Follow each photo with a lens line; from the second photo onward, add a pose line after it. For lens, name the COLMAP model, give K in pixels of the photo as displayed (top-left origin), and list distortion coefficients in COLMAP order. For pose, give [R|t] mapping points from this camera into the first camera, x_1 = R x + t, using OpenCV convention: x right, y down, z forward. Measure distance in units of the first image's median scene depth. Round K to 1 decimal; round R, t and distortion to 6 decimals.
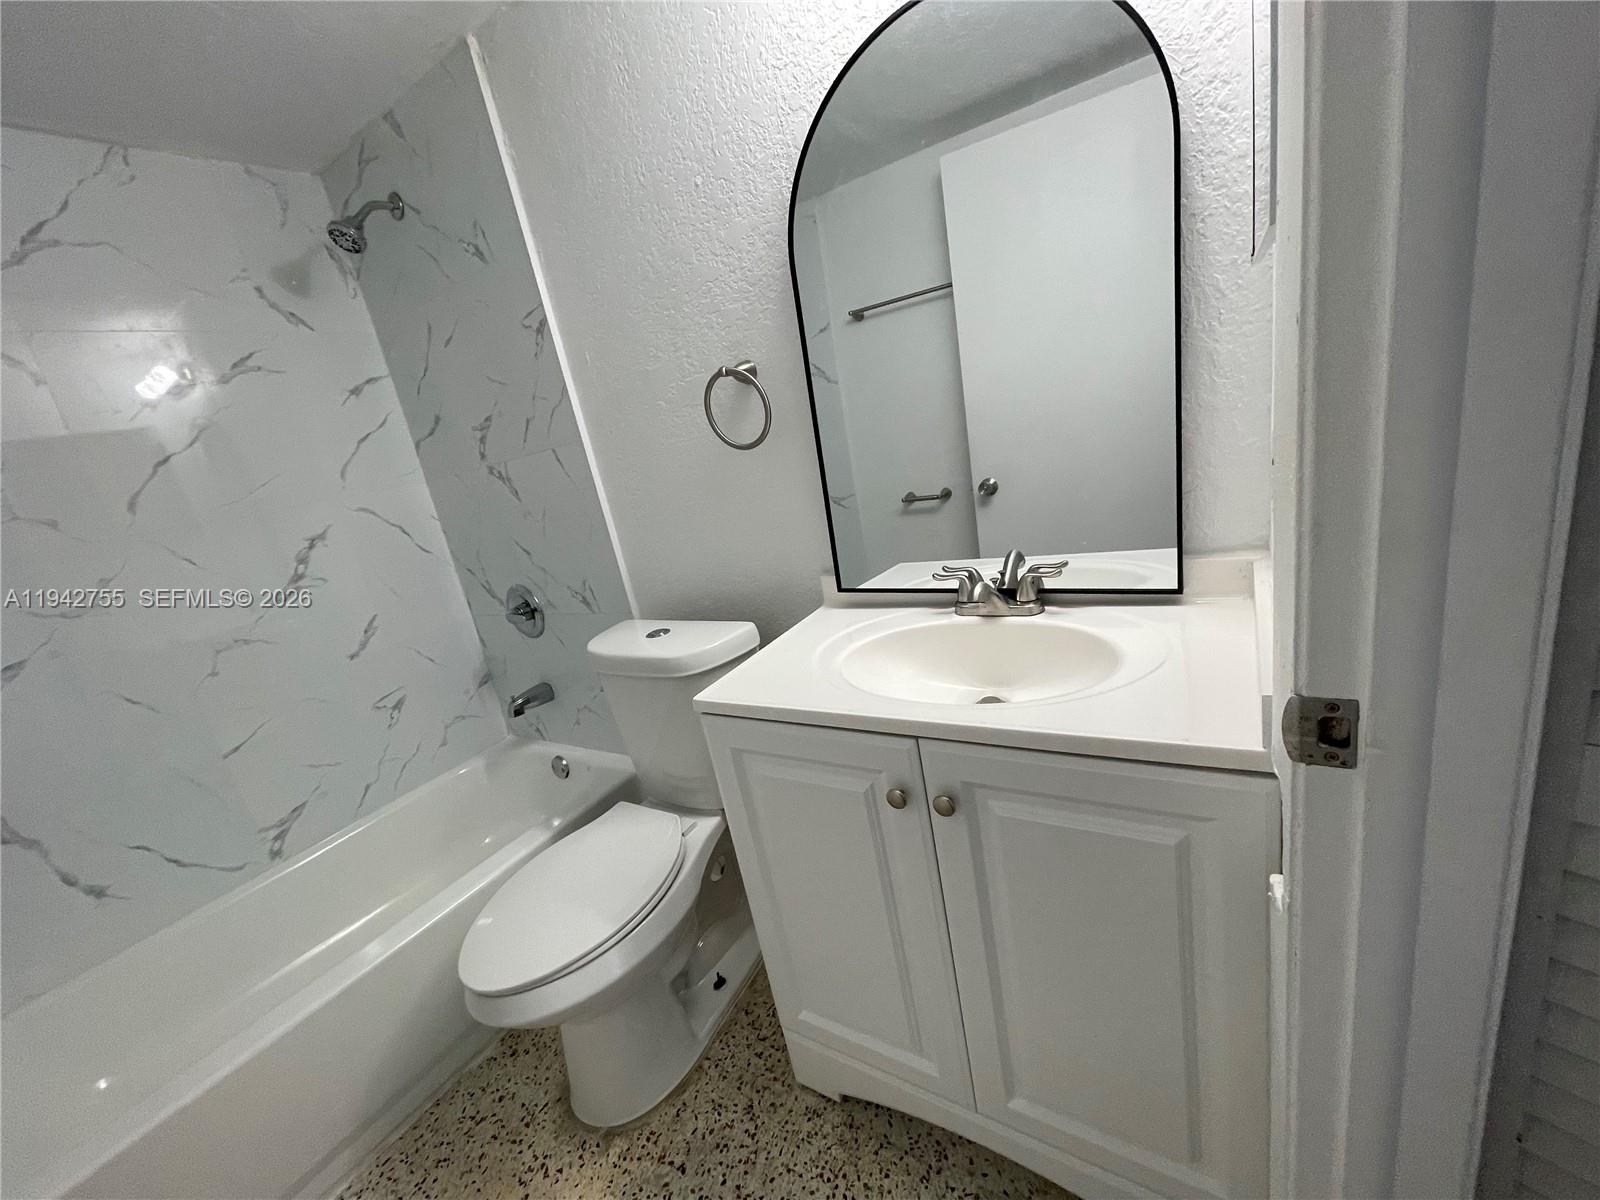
lens RADIAL K [[642.6, 0, 797.2], [0, 642.6, 601.8], [0, 0, 1]] dist [-0.001454, 0.000092]
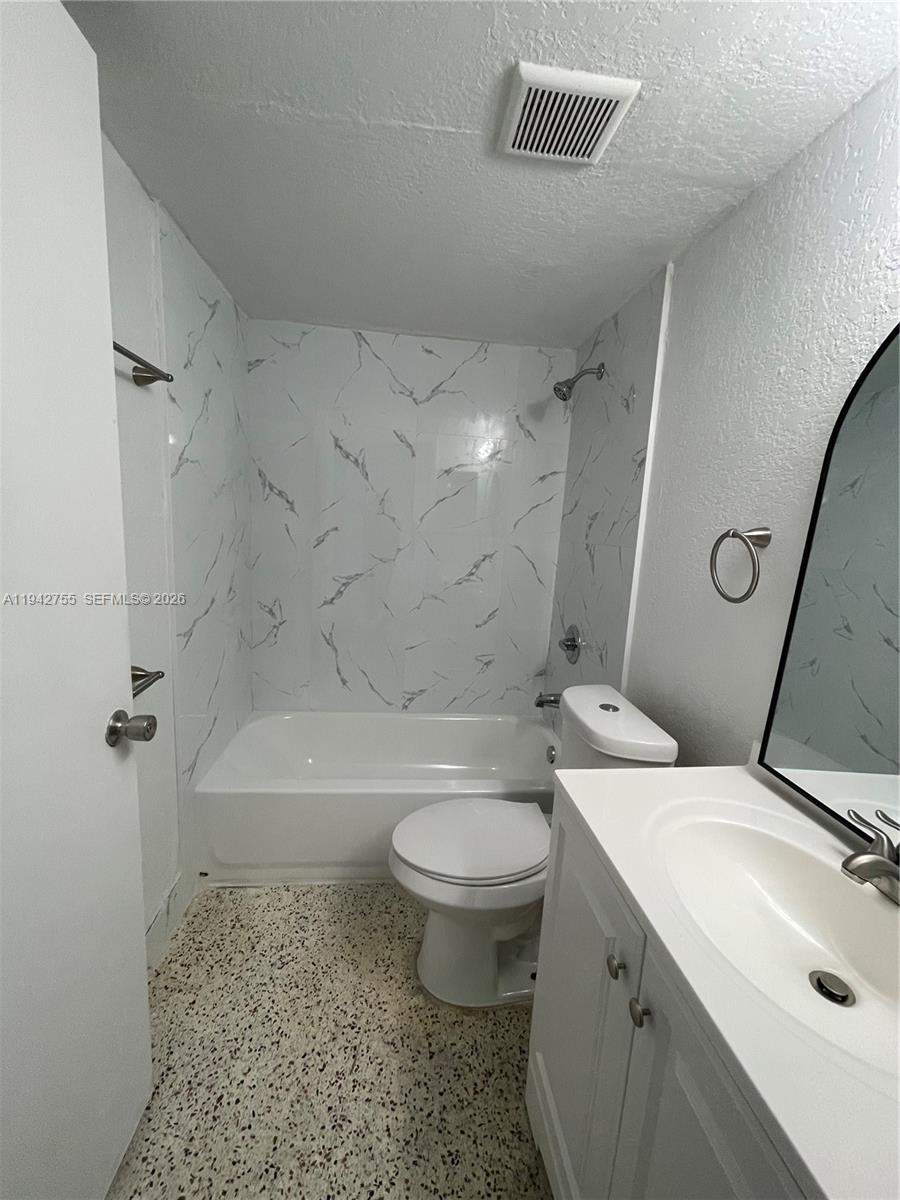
lens RADIAL K [[482.0, 0, 449.0], [0, 482.0, 600.5], [0, 0, 1]] dist [-0.001454, 0.000092]
pose [[0.599526, 0.349500, -0.720013, 0.216997], [-0.382652, 0.915305, 0.125677, -0.151652], [0.702955, 0.200168, 0.682486, 0.088324]]
